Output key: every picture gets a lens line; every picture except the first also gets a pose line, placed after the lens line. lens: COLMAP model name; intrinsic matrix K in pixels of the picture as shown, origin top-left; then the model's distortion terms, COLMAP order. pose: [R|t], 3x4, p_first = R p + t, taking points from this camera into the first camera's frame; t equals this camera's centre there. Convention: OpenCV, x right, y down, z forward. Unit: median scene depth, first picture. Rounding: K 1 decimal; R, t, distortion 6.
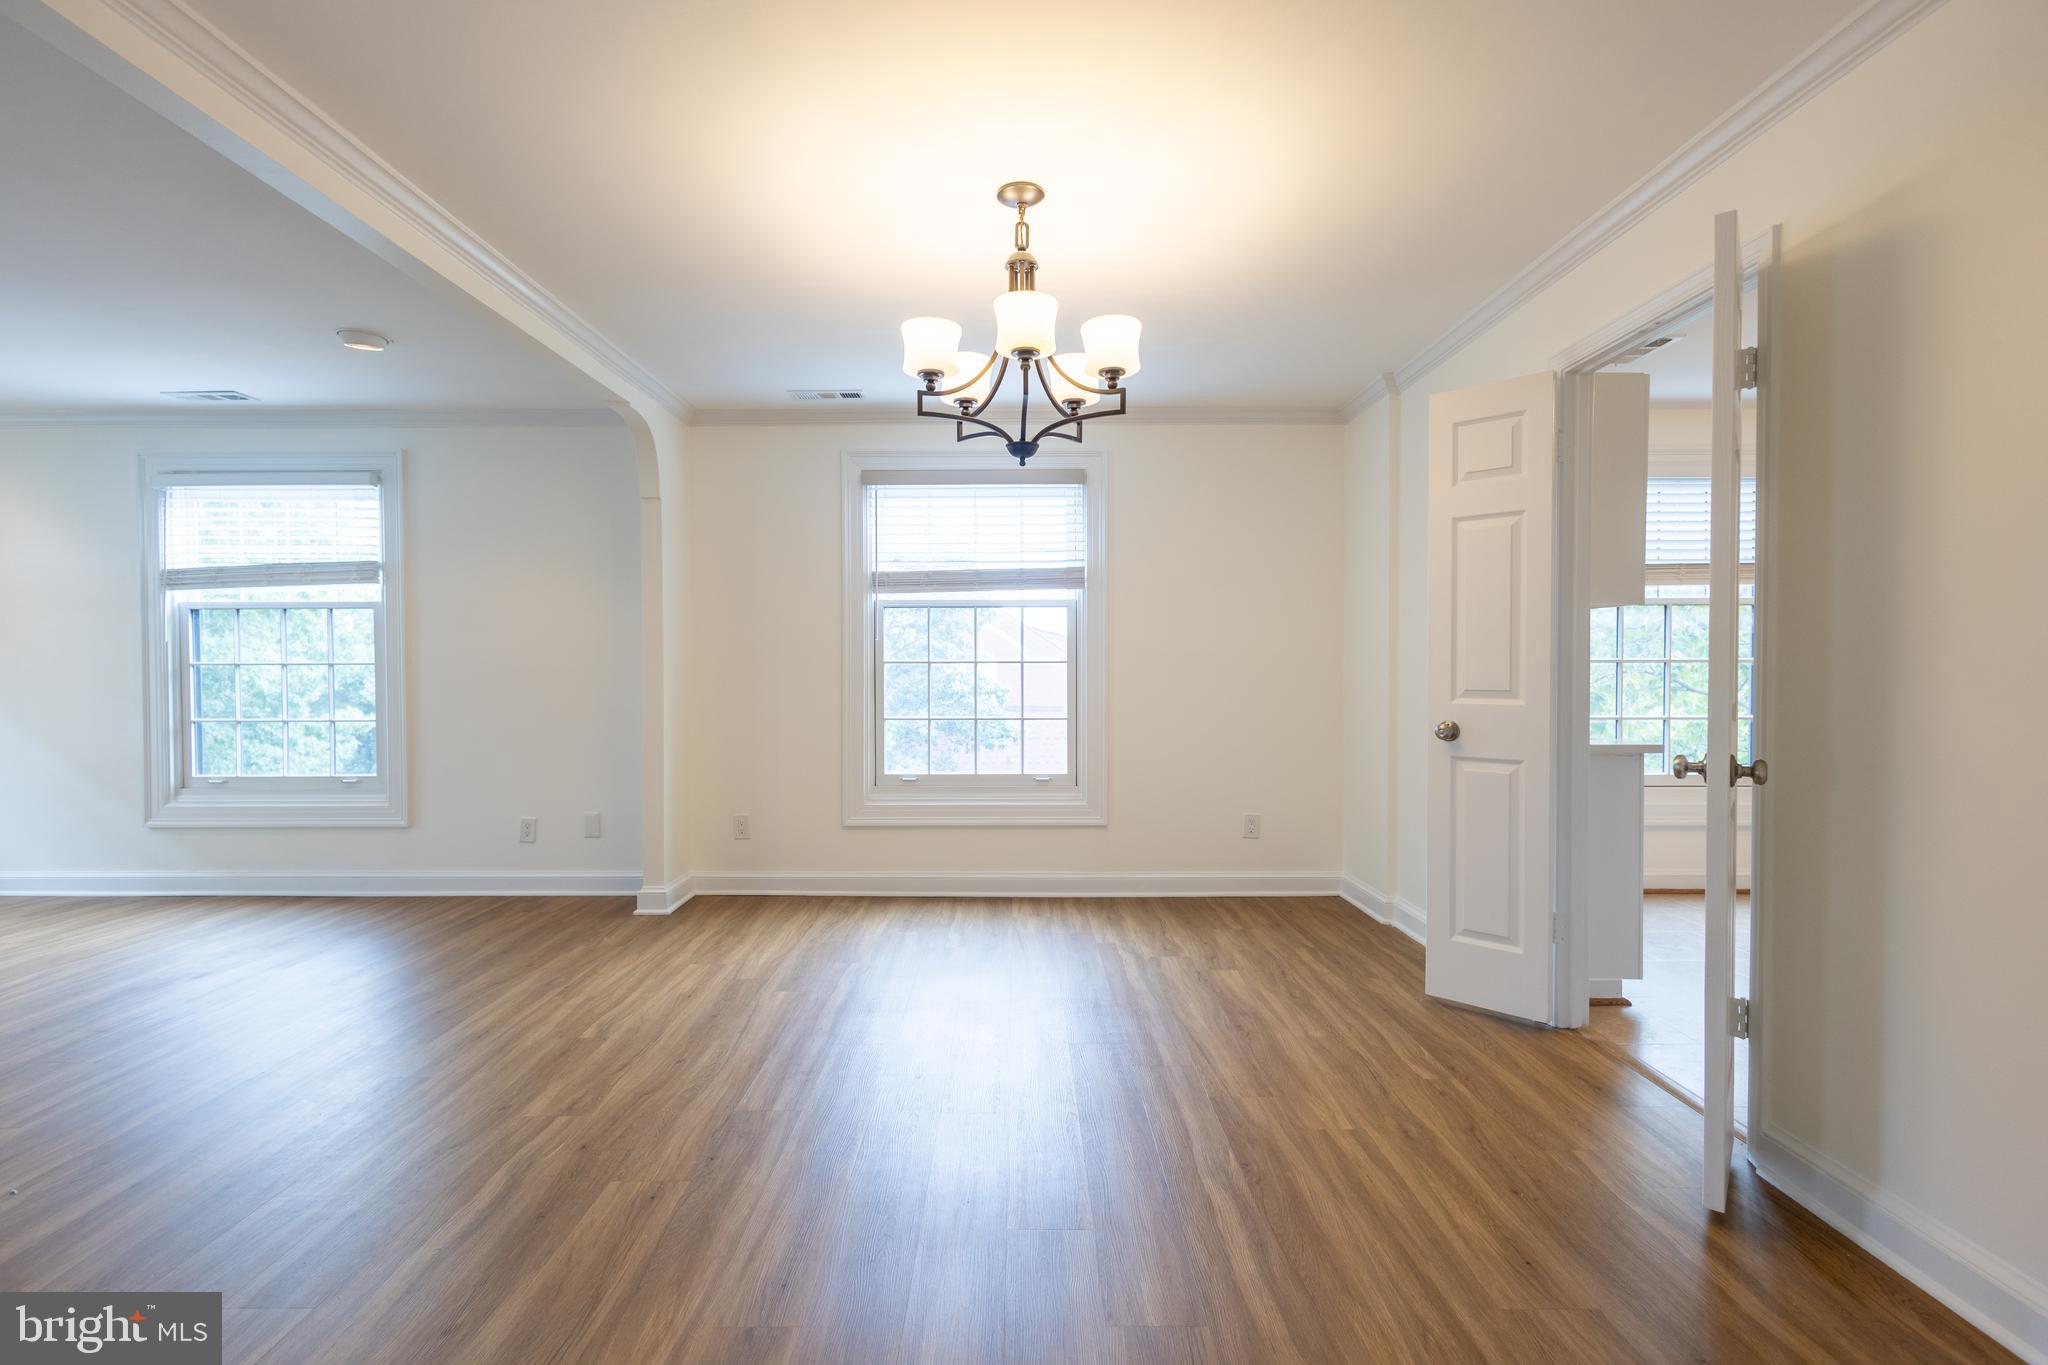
lens RADIAL K [[935.7, 0, 1022.5], [0, 935.7, 676.5], [0, 0, 1]] dist [0.011785, 0.000383]
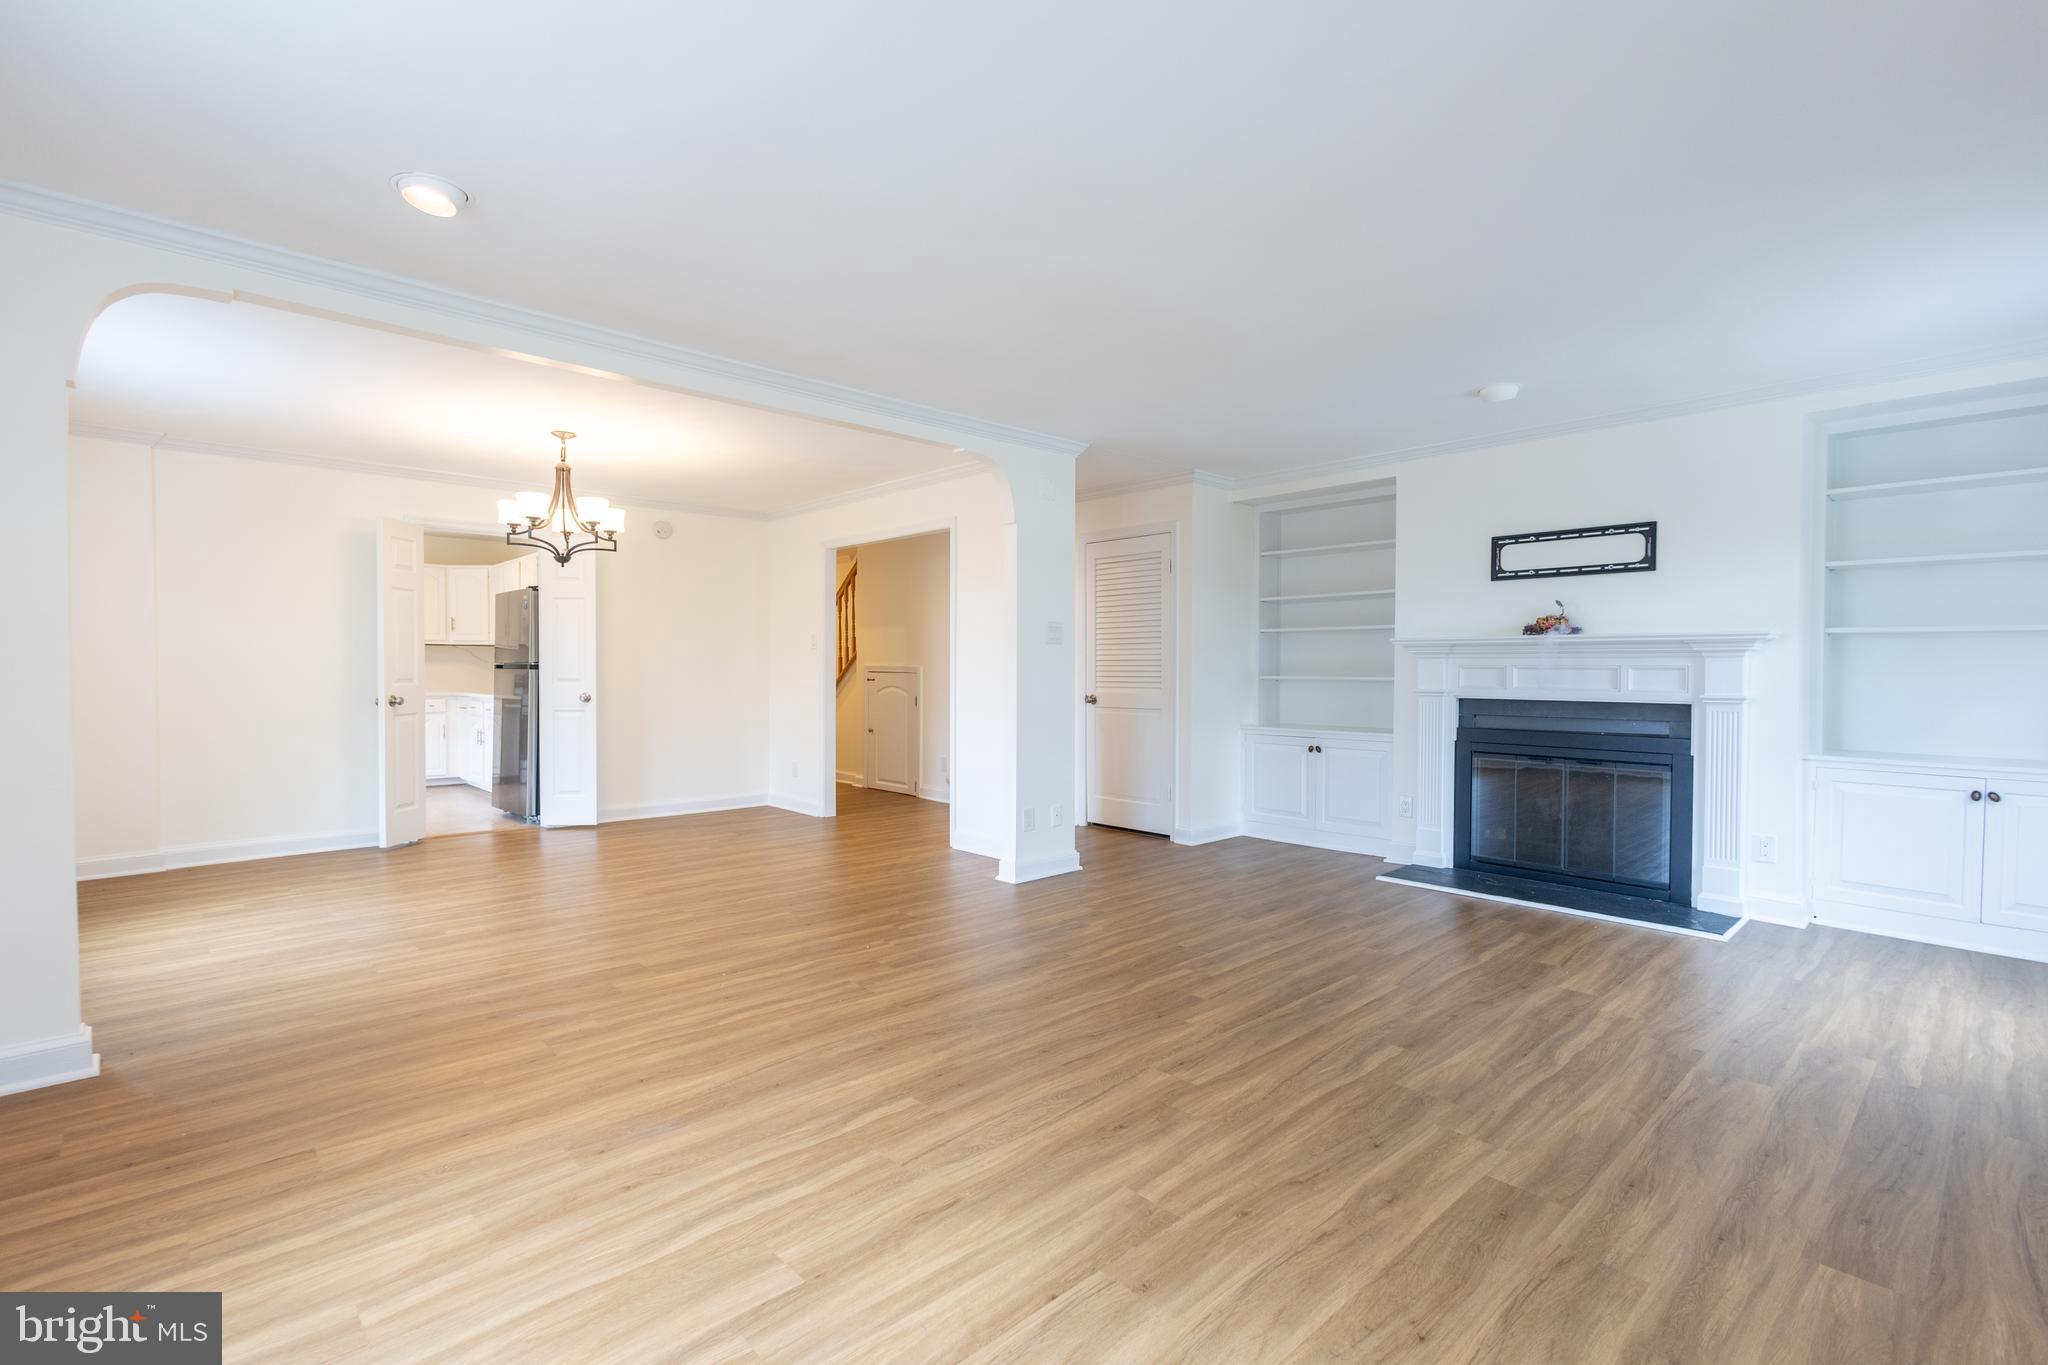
lens RADIAL K [[935.7, 0, 1018.1], [0, 935.7, 684.3], [0, 0, 1]] dist [0.011785, 0.000383]
pose [[-0.677520, -0.015783, 0.735335, -1.546361], [0.003599, 0.999687, 0.024773, -0.015091], [-0.735496, 0.019431, -0.677251, 1.190234]]
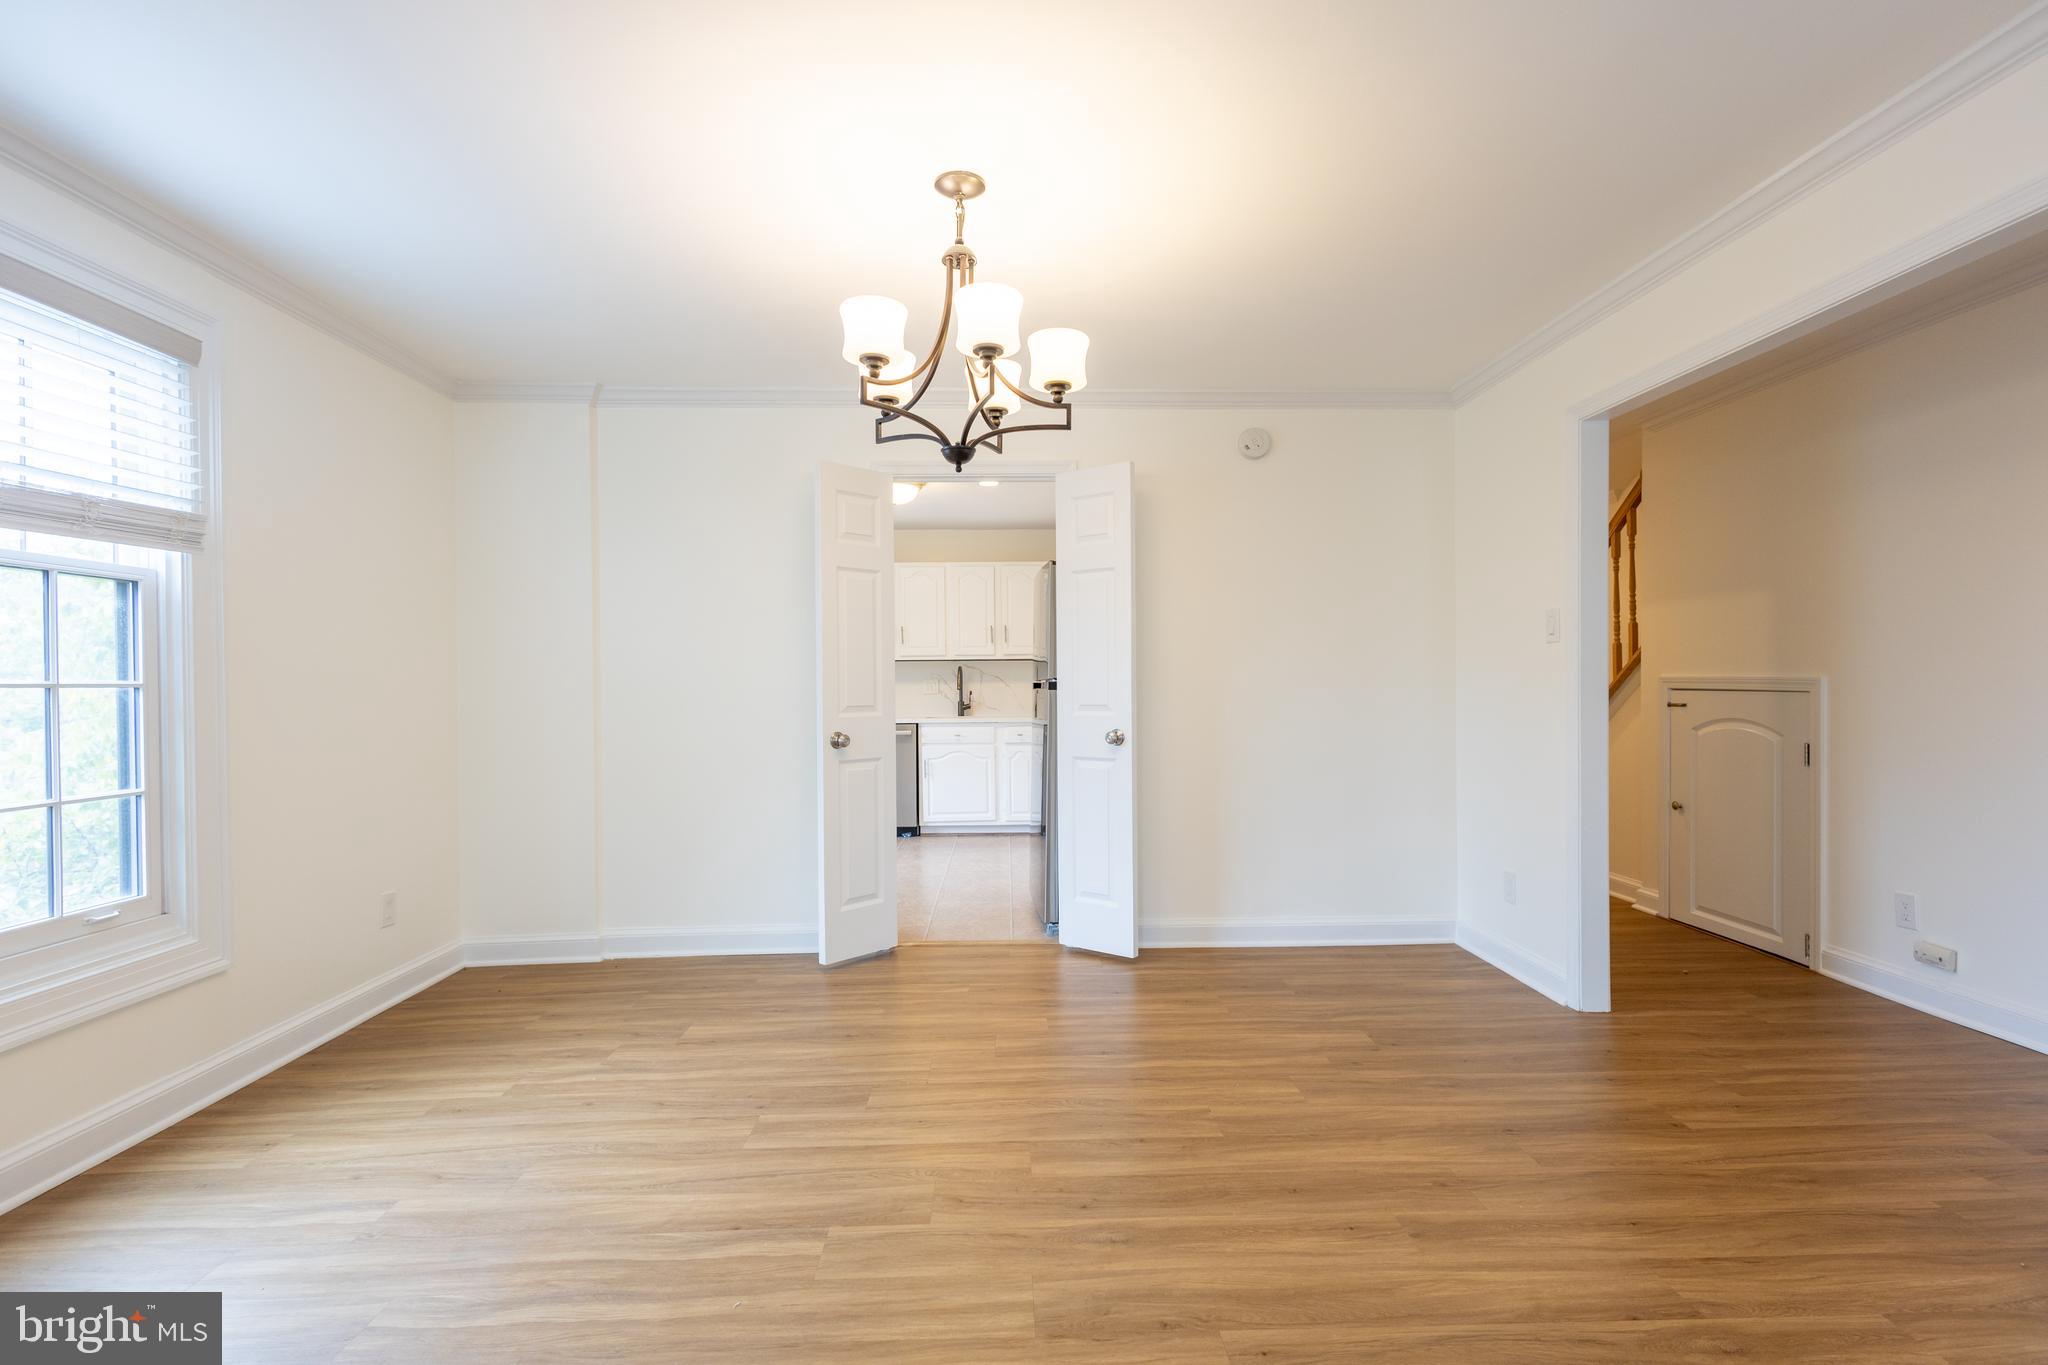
lens RADIAL K [[935.7, 0, 1029.2], [0, 935.7, 691.6], [0, 0, 1]] dist [0.011785, 0.000383]
pose [[-0.033473, -0.007692, 0.999410, -0.677340], [0.017602, 0.999811, 0.008285, -0.009752], [-0.999285, 0.017869, -0.033332, 0.698346]]
